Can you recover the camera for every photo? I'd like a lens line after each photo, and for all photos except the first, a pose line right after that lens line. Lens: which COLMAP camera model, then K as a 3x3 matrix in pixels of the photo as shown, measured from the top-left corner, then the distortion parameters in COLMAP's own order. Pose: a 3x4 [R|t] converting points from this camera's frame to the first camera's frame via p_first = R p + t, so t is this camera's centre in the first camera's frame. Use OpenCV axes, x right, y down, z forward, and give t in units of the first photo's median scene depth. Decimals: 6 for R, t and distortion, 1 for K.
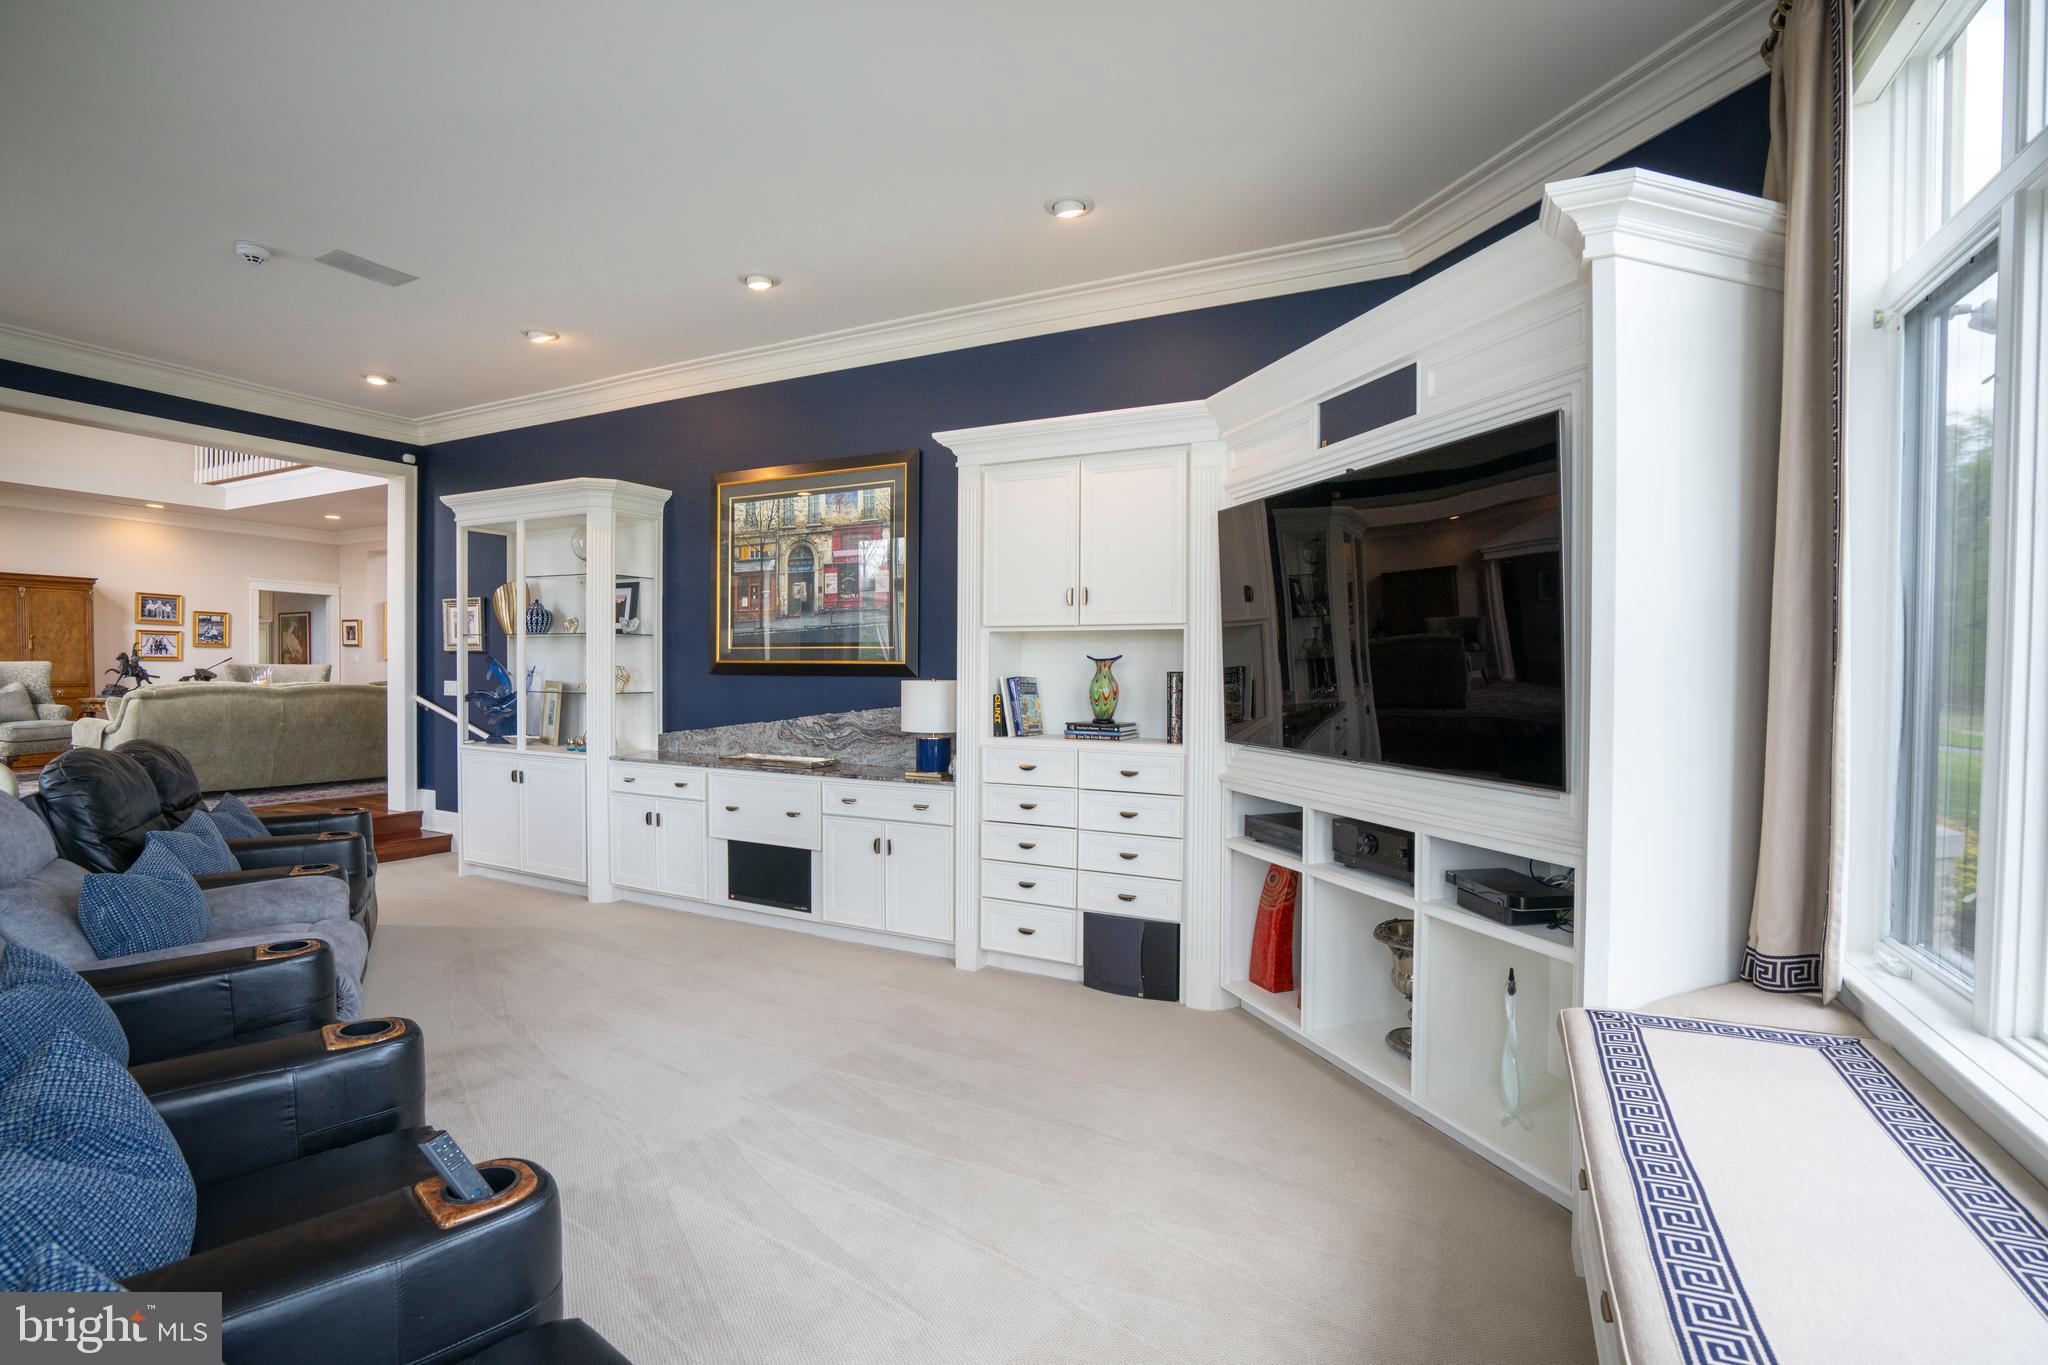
lens RADIAL K [[942.6, 0, 1017.7], [0, 942.6, 685.2], [0, 0, 1]] dist [-0.061253, 0.016677]
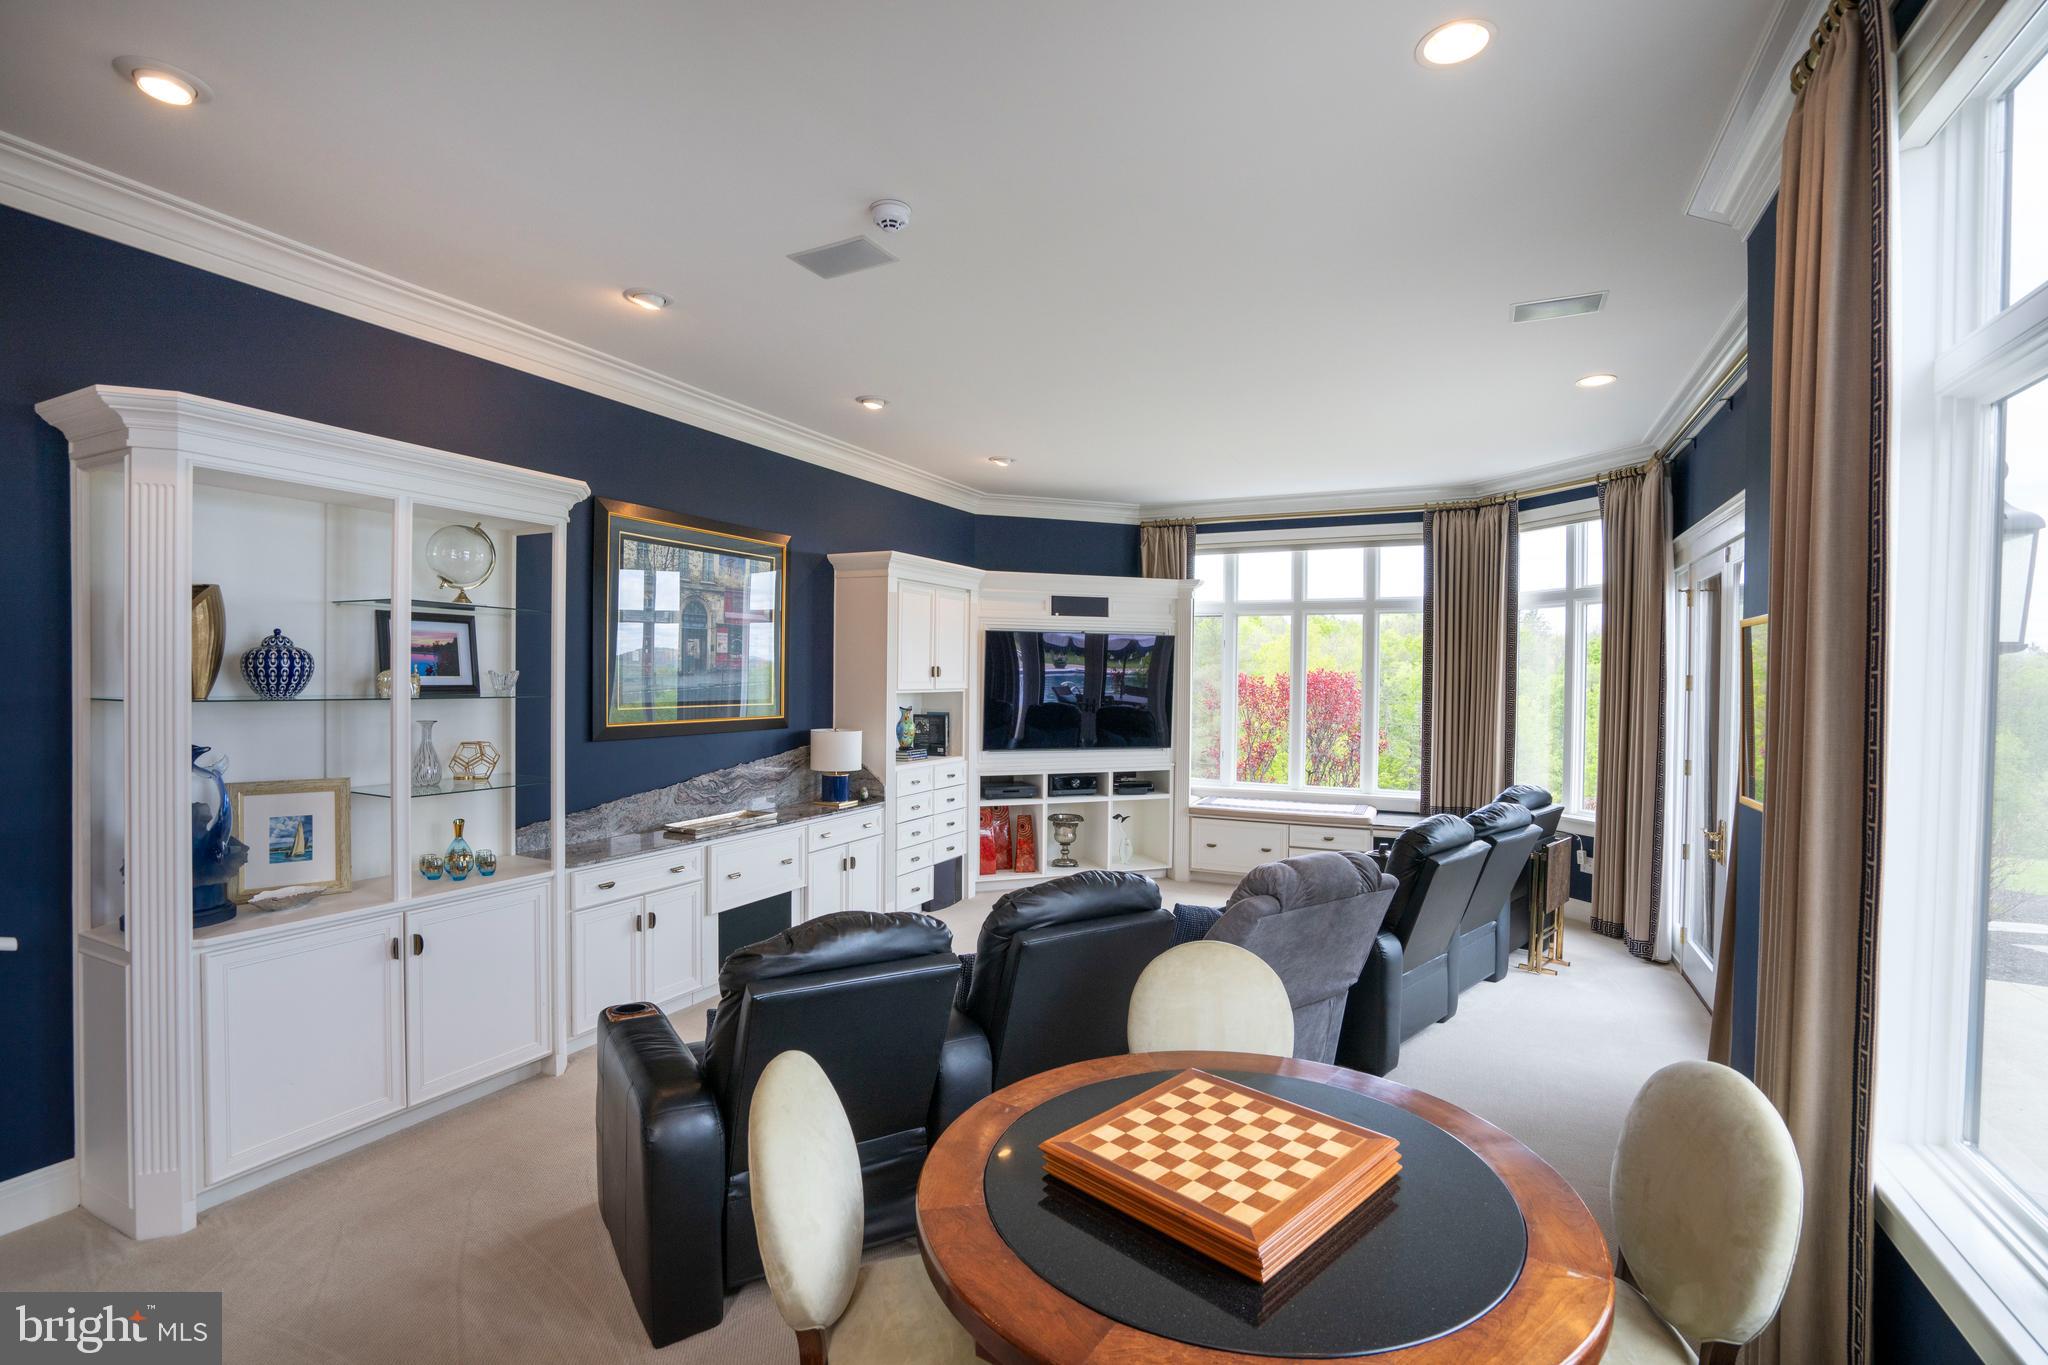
lens RADIAL K [[942.6, 0, 1017.7], [0, 942.6, 685.2], [0, 0, 1]] dist [-0.061253, 0.016677]
pose [[-0.012339, -0.021643, 0.999690, -1.232420], [0.004105, 0.999756, 0.021695, -0.083357], [-0.999915, 0.004371, -0.012247, 0.692342]]
